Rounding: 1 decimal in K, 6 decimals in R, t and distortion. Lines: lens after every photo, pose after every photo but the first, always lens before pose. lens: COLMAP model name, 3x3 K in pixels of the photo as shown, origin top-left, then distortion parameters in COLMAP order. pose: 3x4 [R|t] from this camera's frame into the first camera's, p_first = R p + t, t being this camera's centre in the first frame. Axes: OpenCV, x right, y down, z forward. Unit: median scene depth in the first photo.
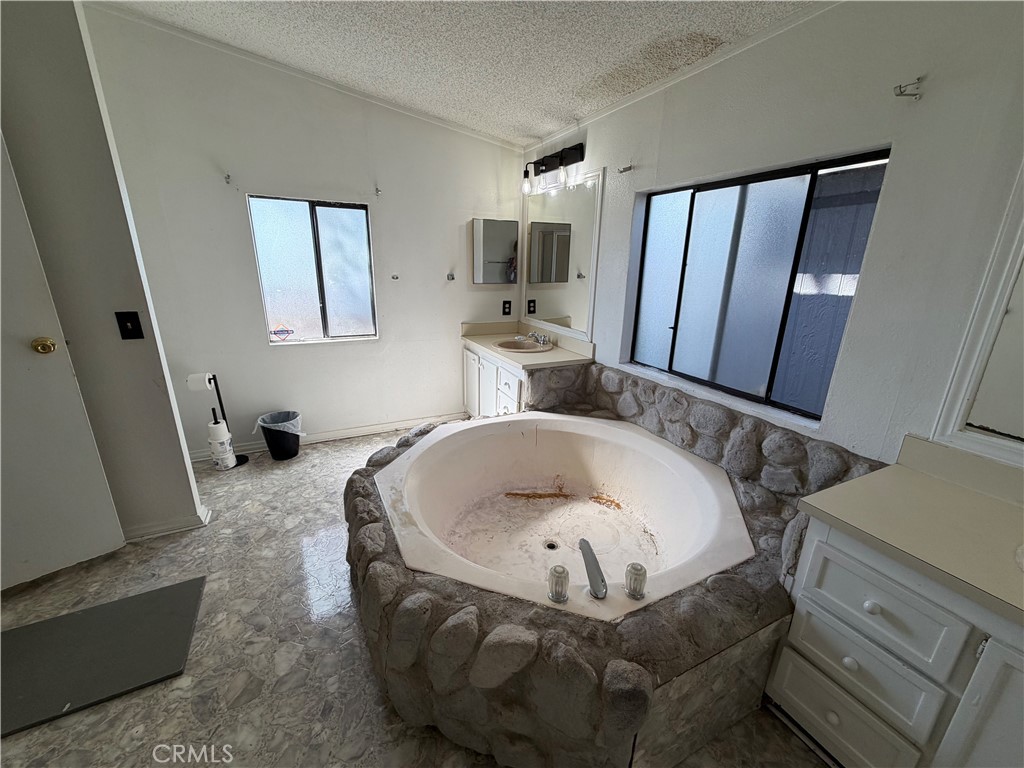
lens RADIAL K [[408.8, 0, 510.3], [0, 408.8, 383.2], [0, 0, 1]] dist [-0.001352, 0.000541]
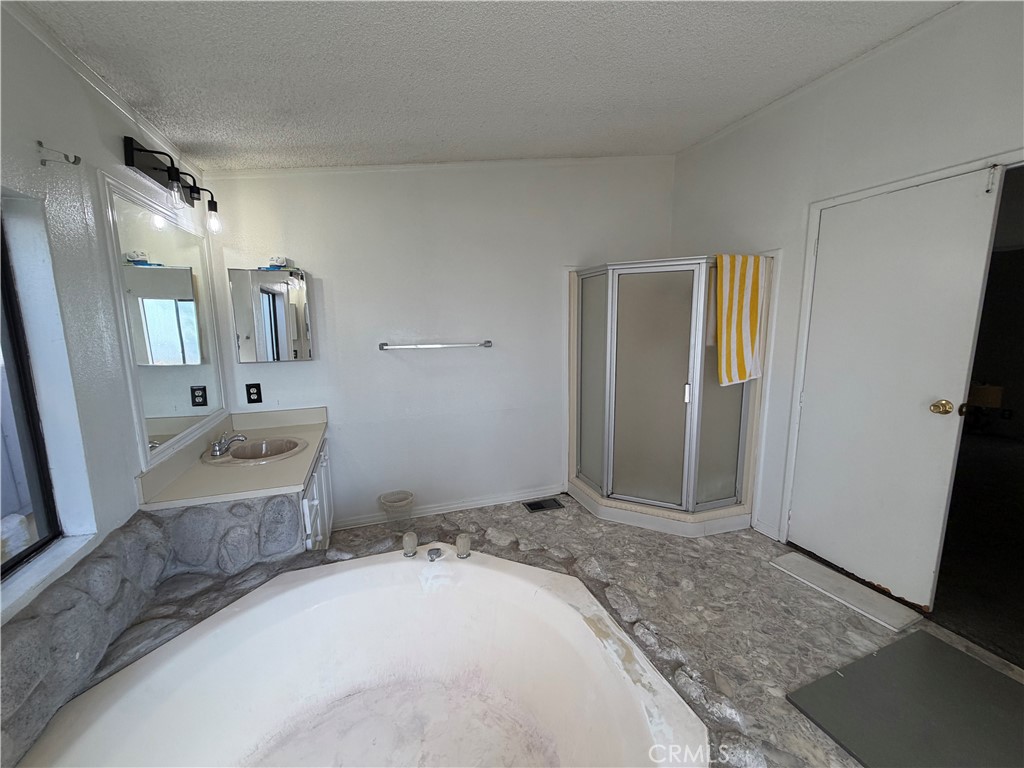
lens RADIAL K [[408.8, 0, 510.6], [0, 408.8, 382.5], [0, 0, 1]] dist [-0.001352, 0.000541]
pose [[-0.994180, -0.026601, 0.104396, -0.106473], [0.020485, 0.904676, 0.425607, -0.375264], [-0.105766, 0.425269, -0.898866, 1.173867]]
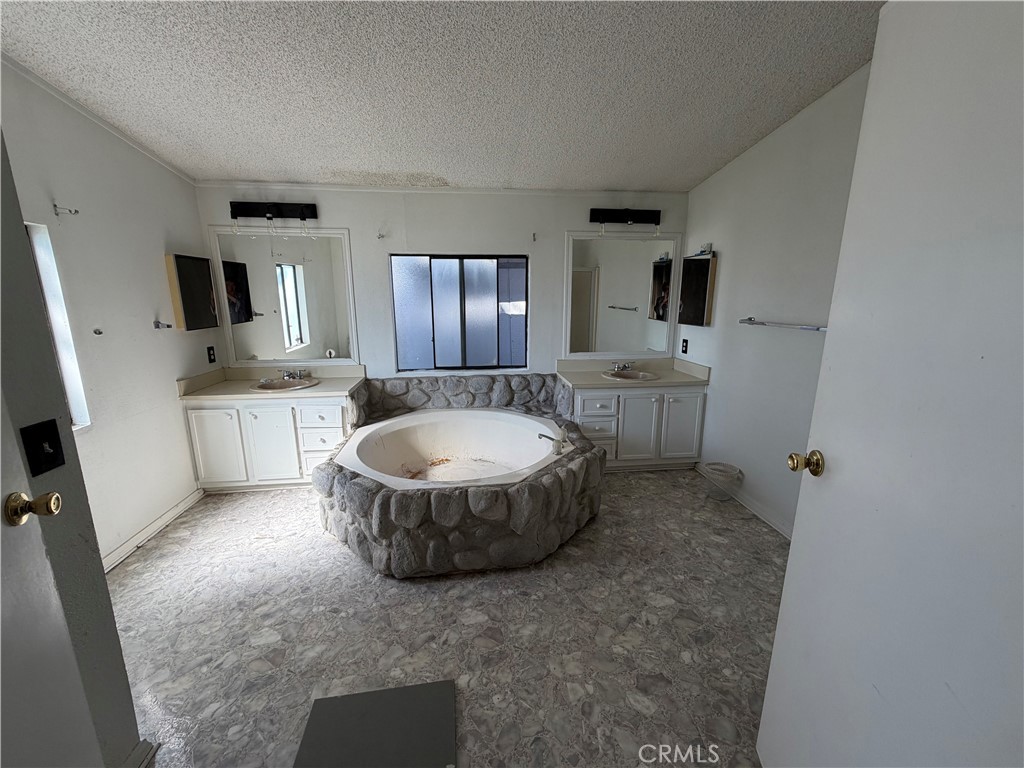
lens RADIAL K [[408.8, 0, 509.8], [0, 408.8, 383.0], [0, 0, 1]] dist [-0.001352, 0.000541]
pose [[0.330943, -0.219028, 0.917880, -1.091106], [0.277077, 0.952370, 0.127358, -0.108334], [-0.902056, 0.212175, 0.375868, 0.192116]]
